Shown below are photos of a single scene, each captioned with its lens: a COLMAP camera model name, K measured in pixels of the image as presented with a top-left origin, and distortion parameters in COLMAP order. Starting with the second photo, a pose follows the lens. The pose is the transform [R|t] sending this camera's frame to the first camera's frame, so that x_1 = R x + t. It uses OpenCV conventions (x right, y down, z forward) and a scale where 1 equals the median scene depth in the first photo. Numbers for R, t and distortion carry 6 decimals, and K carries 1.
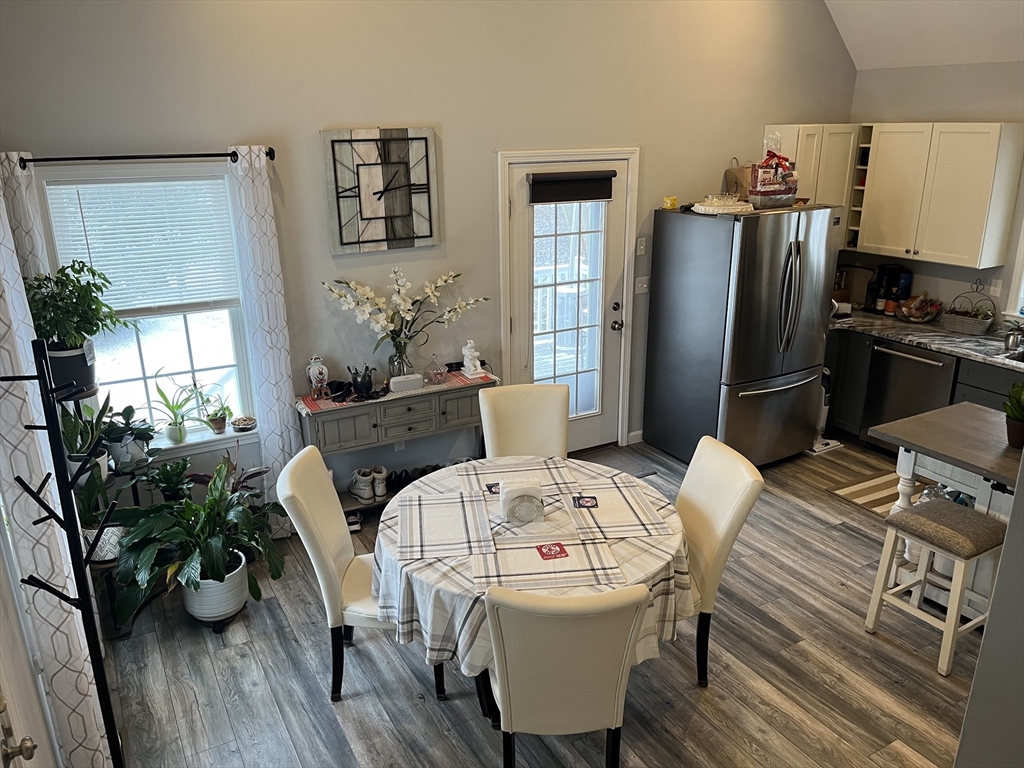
lens RADIAL K [[789.7, 0, 510.1], [0, 789.7, 392.1], [0, 0, 1]] dist [0.081442, -0.101634]
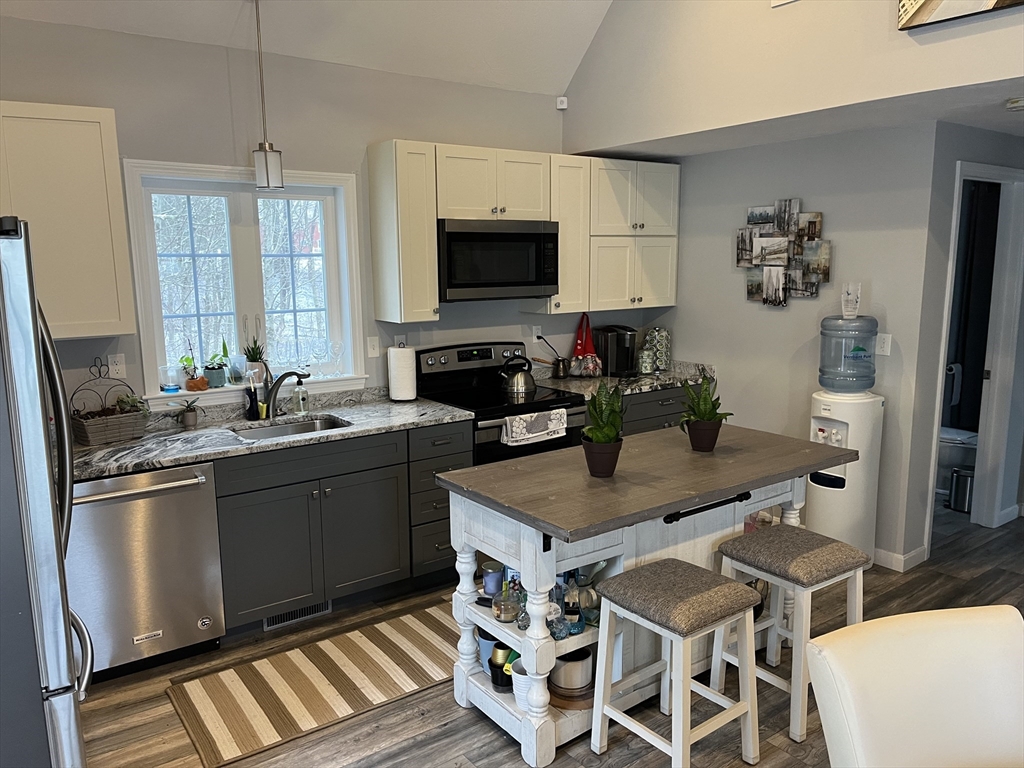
lens RADIAL K [[774.0, 0, 504.5], [0, 774.0, 382.5], [0, 0, 1]] dist [0.062852, -0.087191]
pose [[-0.104111, -0.154394, 0.982509, -0.077173], [0.333485, 0.925269, 0.180737, -0.136591], [-0.936989, 0.346469, -0.044843, 0.781045]]
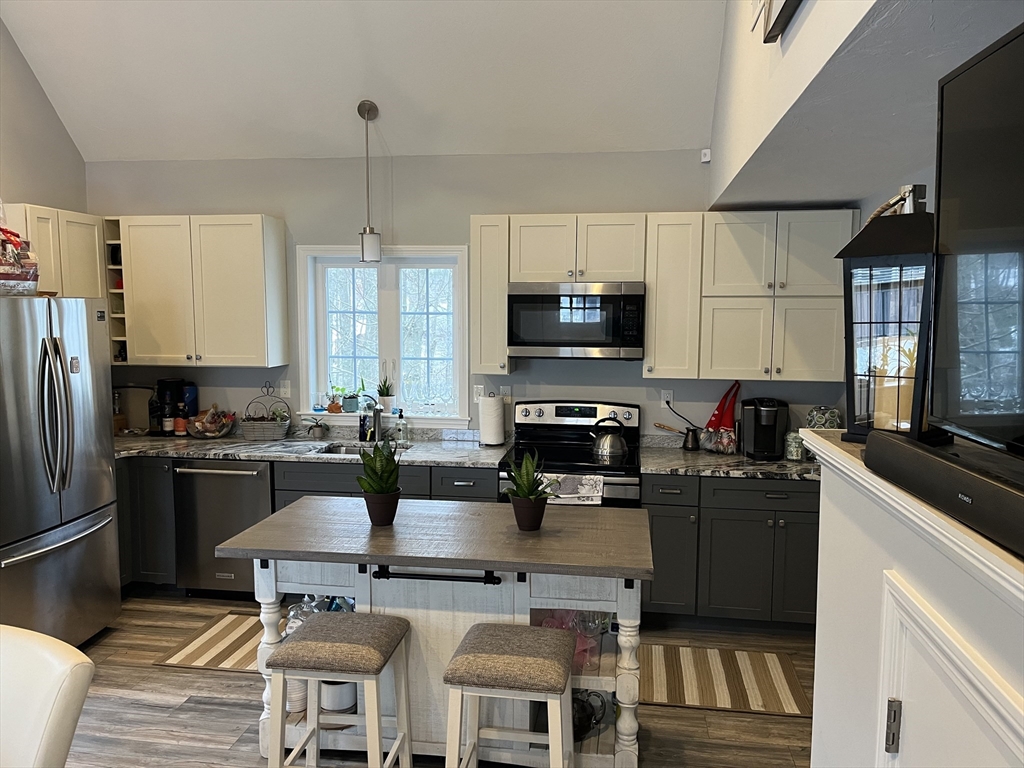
lens RADIAL K [[776.6, 0, 512.6], [0, 776.6, 382.3], [0, 0, 1]] dist [0.066377, -0.080288]
pose [[0.622901, -0.069263, 0.779228, 0.053338], [0.247354, 0.962409, -0.112185, 0.035978], [-0.742166, 0.262625, 0.616618, 0.238989]]
